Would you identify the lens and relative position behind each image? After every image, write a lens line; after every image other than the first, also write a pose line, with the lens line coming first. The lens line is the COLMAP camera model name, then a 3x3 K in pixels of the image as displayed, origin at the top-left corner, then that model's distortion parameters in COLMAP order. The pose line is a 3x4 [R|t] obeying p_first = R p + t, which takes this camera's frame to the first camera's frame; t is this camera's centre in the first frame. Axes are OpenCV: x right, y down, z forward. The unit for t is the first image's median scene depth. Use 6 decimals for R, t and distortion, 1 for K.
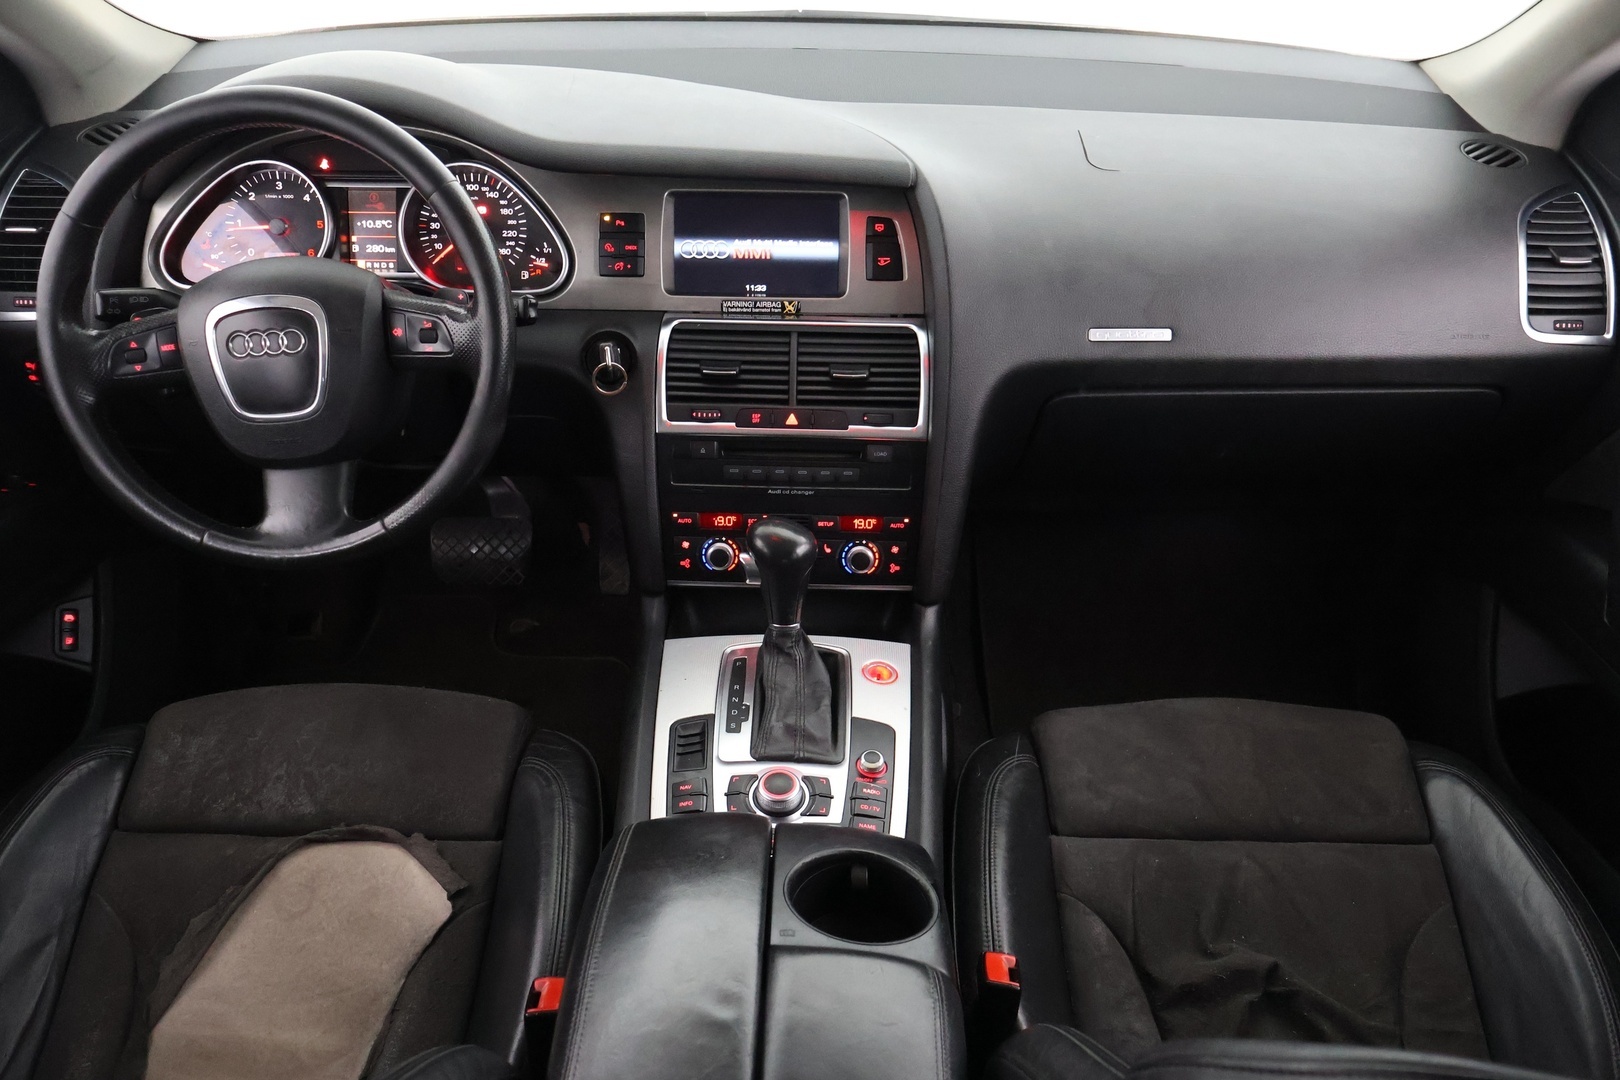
lens RADIAL K [[1394.1, 0, 829.0], [0, 1394.1, 512.7], [0, 0, 1]] dist [-0.017542, 0.022500]
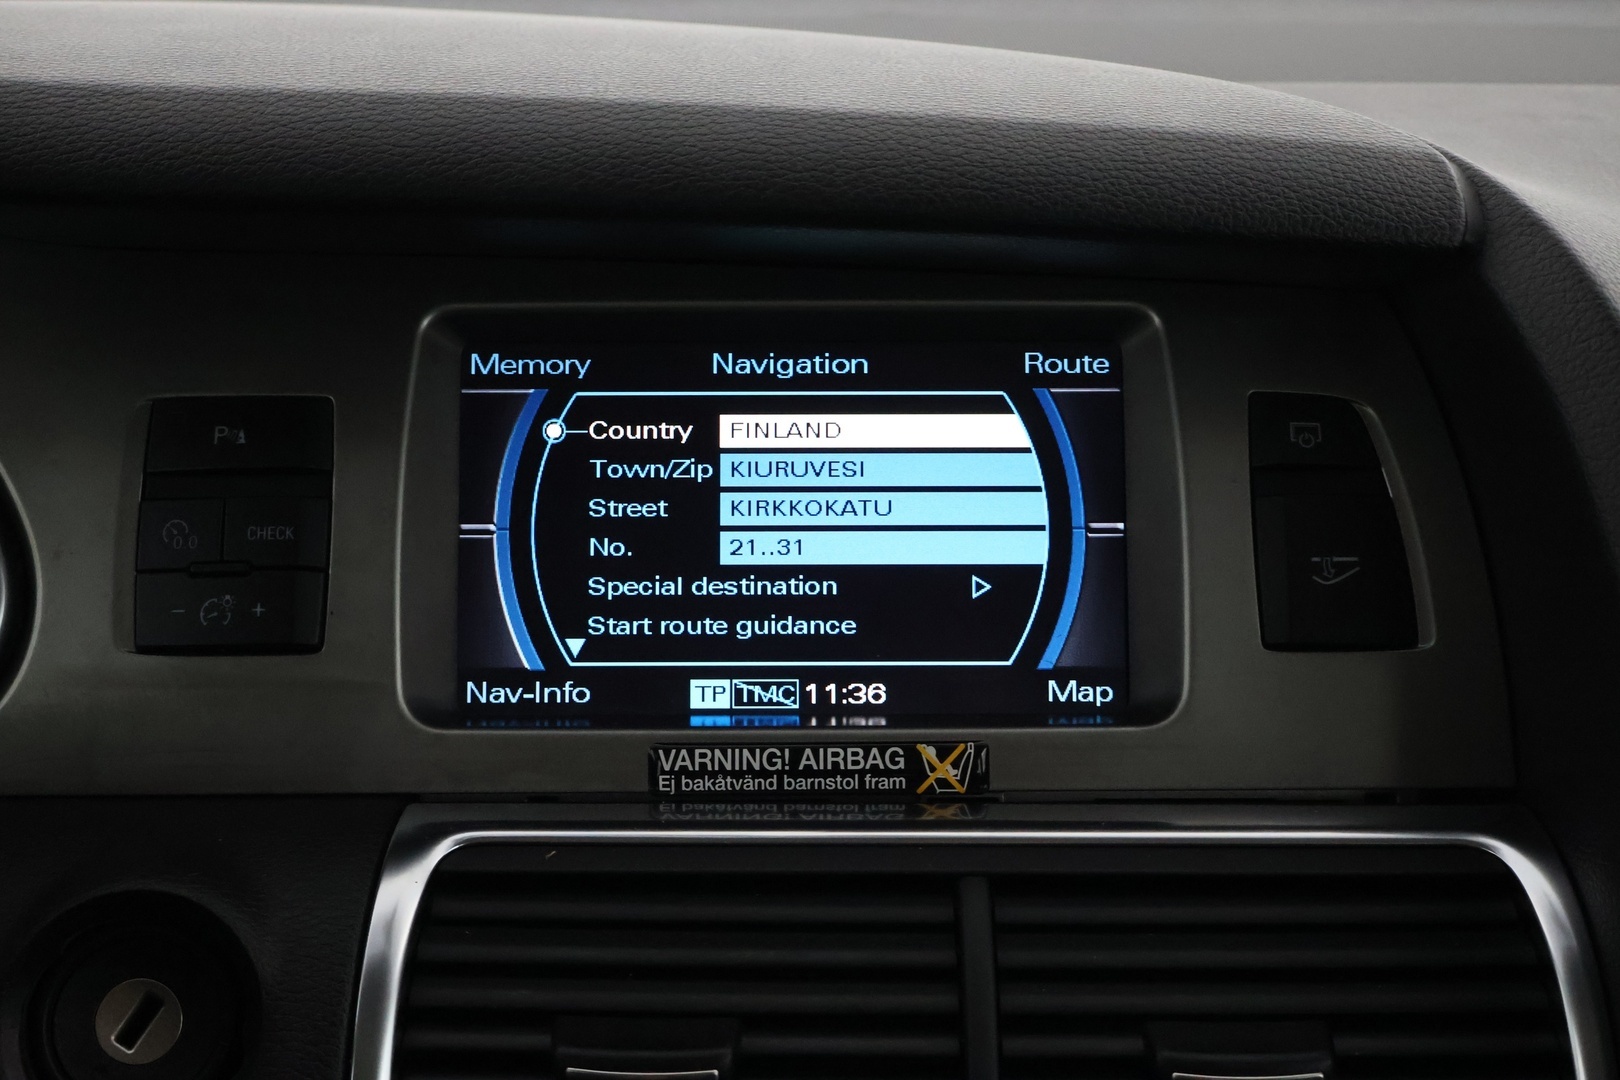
lens RADIAL K [[2069.7, 0, 812.7], [0, 2069.7, 533.9], [0, 0, 1]] dist [0.046069, 0.000000]
pose [[0.999805, -0.018611, 0.006587, -0.051268], [0.019721, 0.956982, -0.289477, -0.084596], [-0.000916, 0.289550, 0.957162, 0.652901]]
